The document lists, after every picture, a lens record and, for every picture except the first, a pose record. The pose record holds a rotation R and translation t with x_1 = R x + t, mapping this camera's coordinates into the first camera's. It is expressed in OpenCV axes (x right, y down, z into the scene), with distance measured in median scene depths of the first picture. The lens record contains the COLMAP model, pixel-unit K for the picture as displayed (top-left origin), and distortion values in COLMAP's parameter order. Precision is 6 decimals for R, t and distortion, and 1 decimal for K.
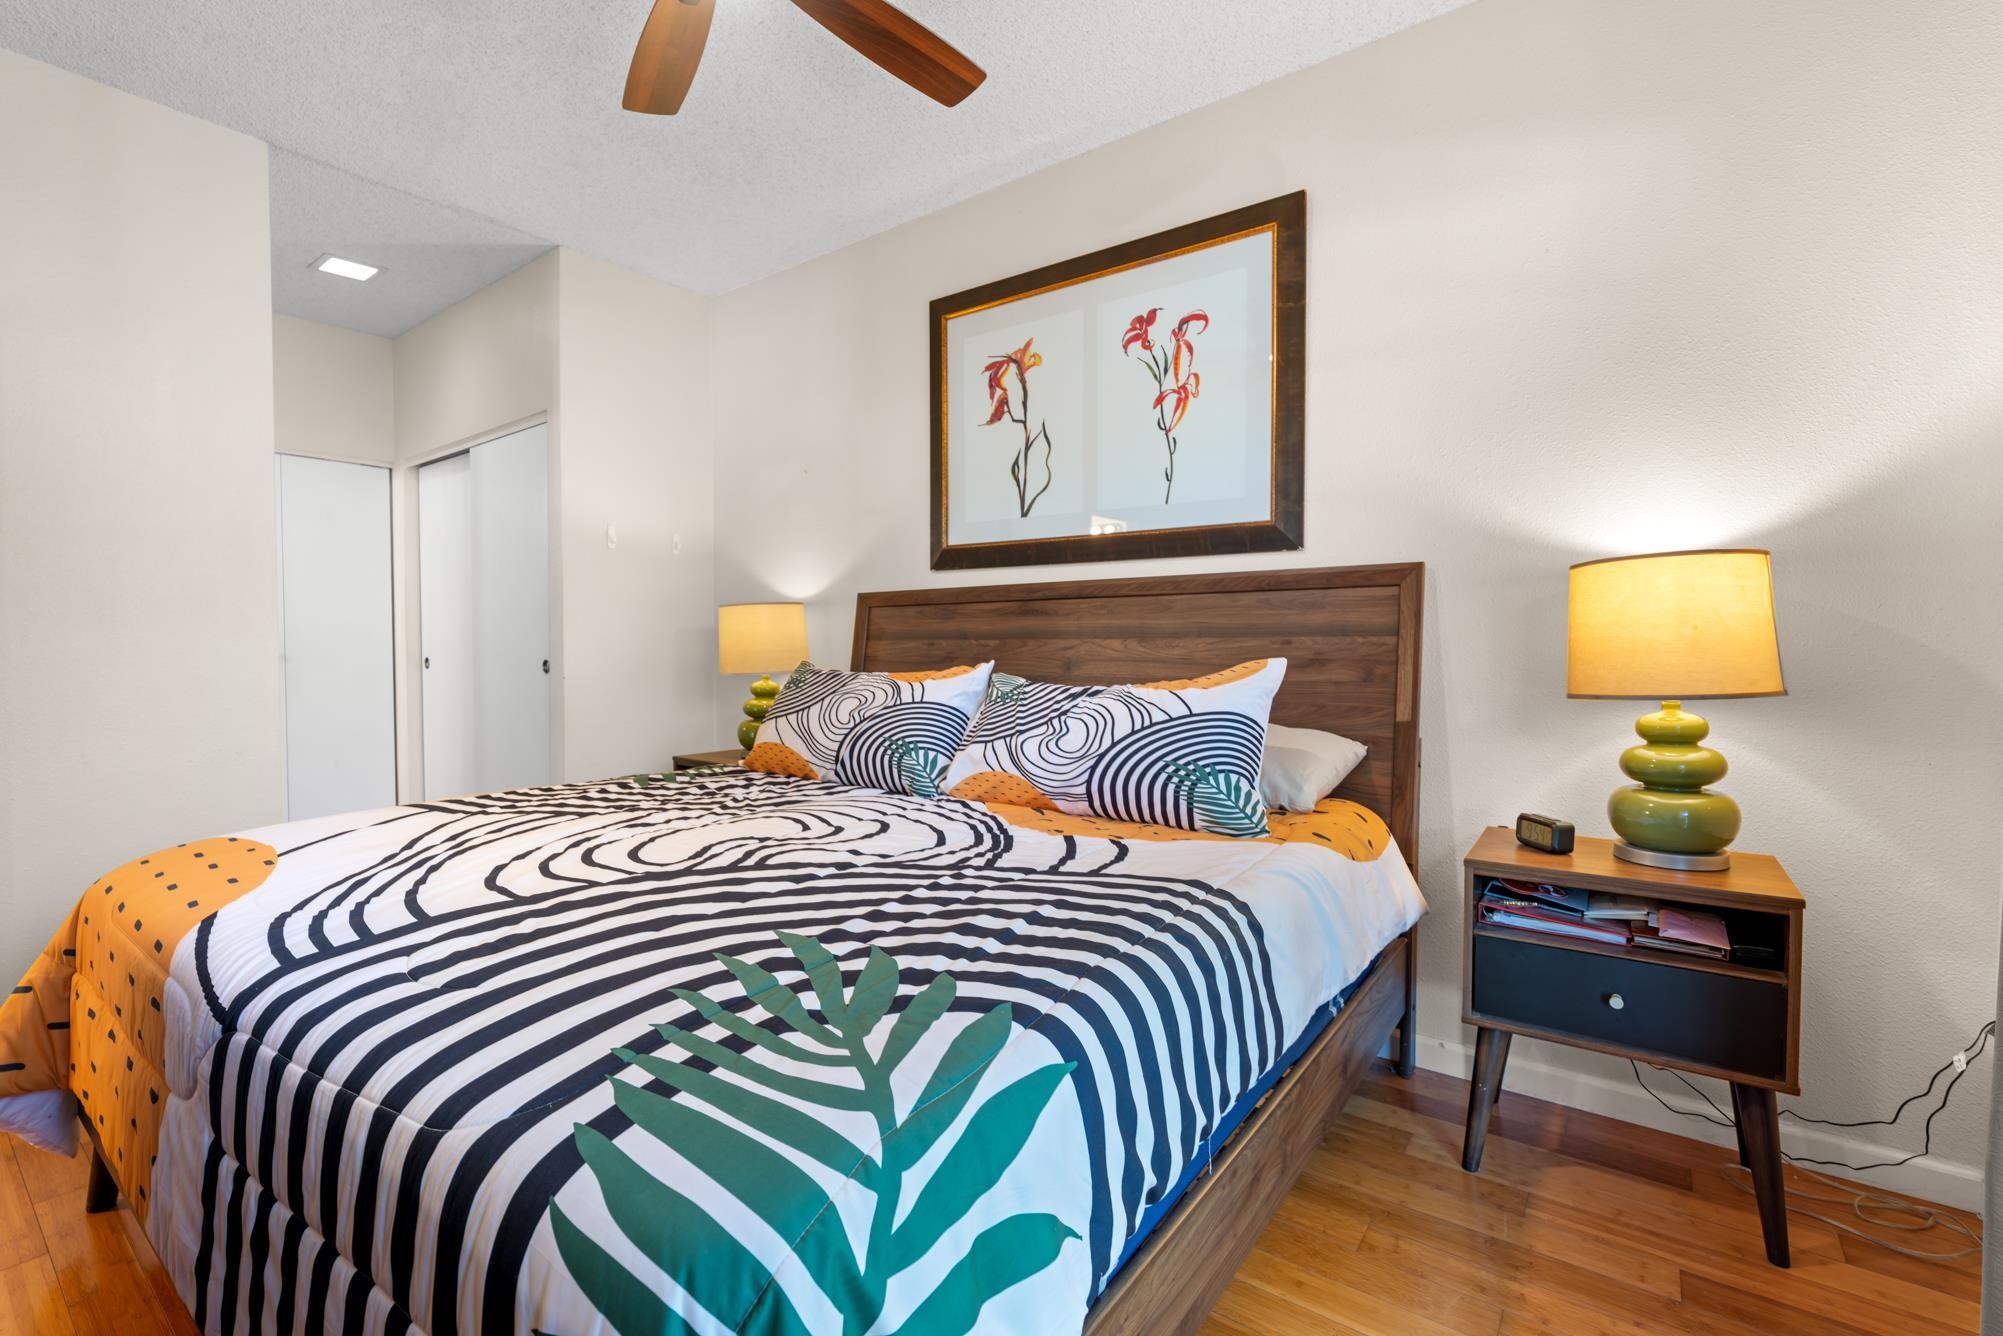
lens RADIAL K [[1008.3, 0, 1080.2], [0, 1008.3, 661.6], [0, 0, 1]] dist [-0.001018, -0.000056]
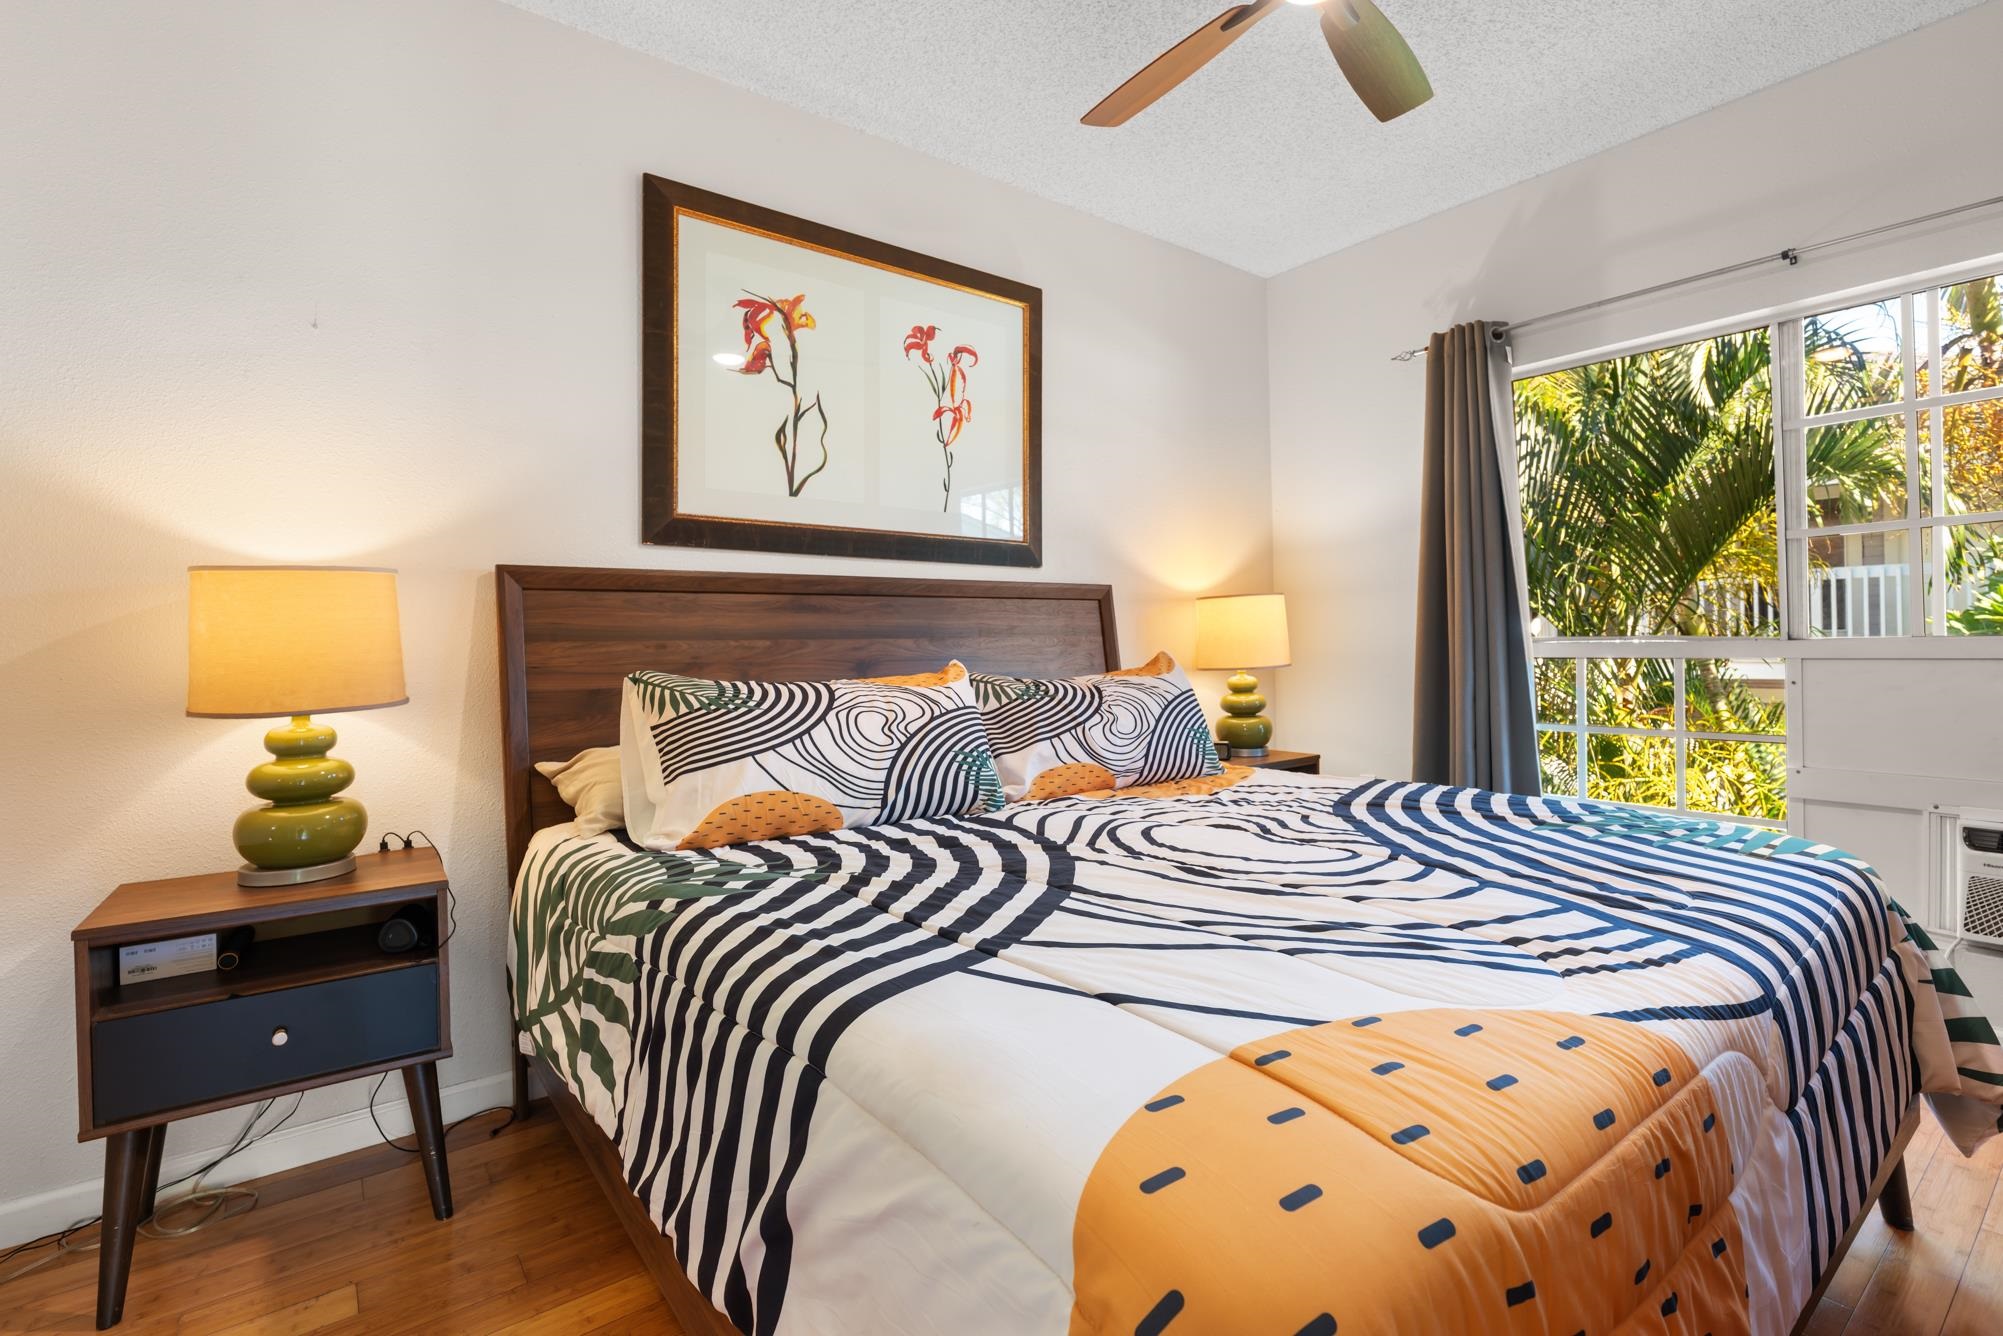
lens RADIAL K [[933.2, 0, 1006.7], [0, 933.2, 646.6], [0, 0, 1]] dist [0.001588, 0.000477]
pose [[0.245159, -0.004184, 0.969474, -0.787620], [0.031941, 0.999483, -0.003763, -0.006947], [-0.968957, 0.031888, 0.245166, 0.637969]]
